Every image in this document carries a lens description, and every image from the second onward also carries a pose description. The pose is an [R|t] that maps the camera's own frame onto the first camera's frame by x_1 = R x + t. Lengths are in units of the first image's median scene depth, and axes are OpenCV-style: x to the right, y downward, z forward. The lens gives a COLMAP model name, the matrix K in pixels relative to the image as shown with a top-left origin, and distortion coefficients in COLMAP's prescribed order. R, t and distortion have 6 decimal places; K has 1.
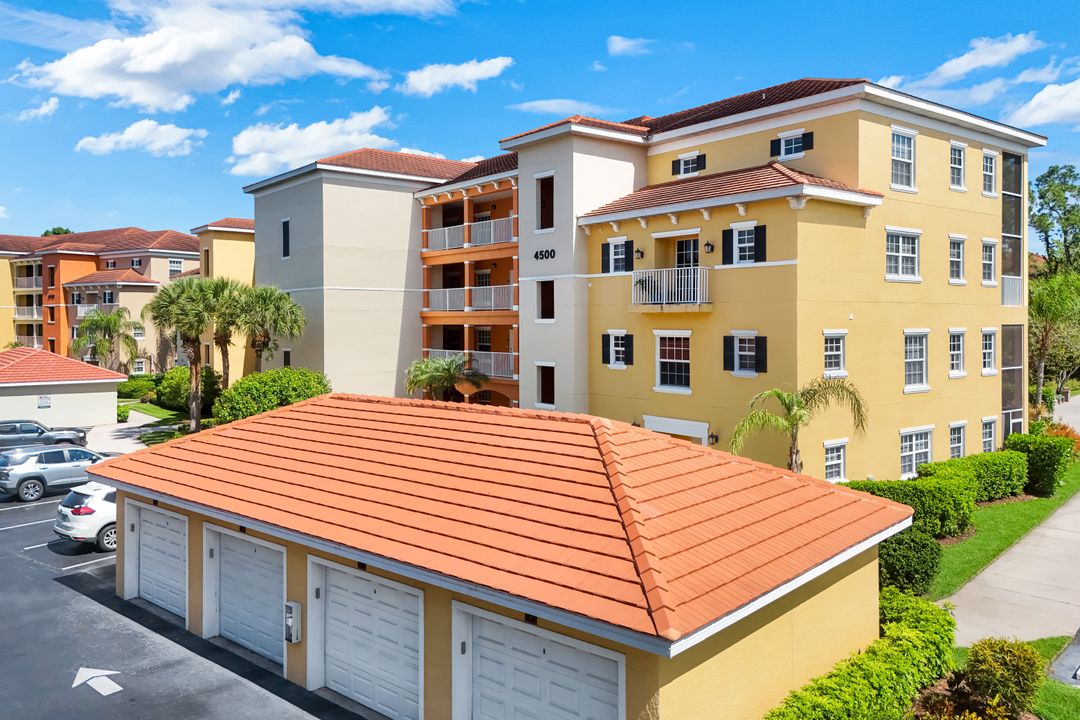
lens RADIAL K [[829.5, 0, 525.3], [0, 829.5, 330.6], [0, 0, 1]] dist [0.089024, -0.102453]
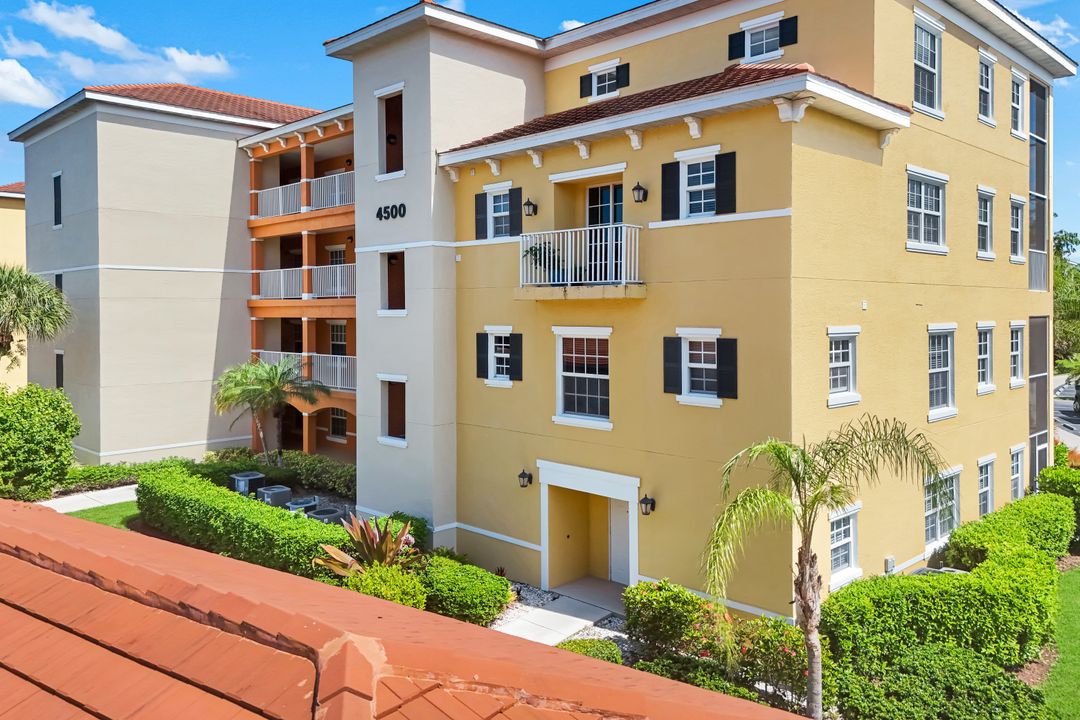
lens RADIAL K [[829.5, 0, 525.3], [0, 829.5, 330.6], [0, 0, 1]] dist [0.089024, -0.102453]
pose [[0.994070, -0.004756, 0.108641, 0.063368], [0.003535, 0.999928, 0.011435, -0.005165], [-0.108688, -0.010983, 0.994015, 0.365280]]
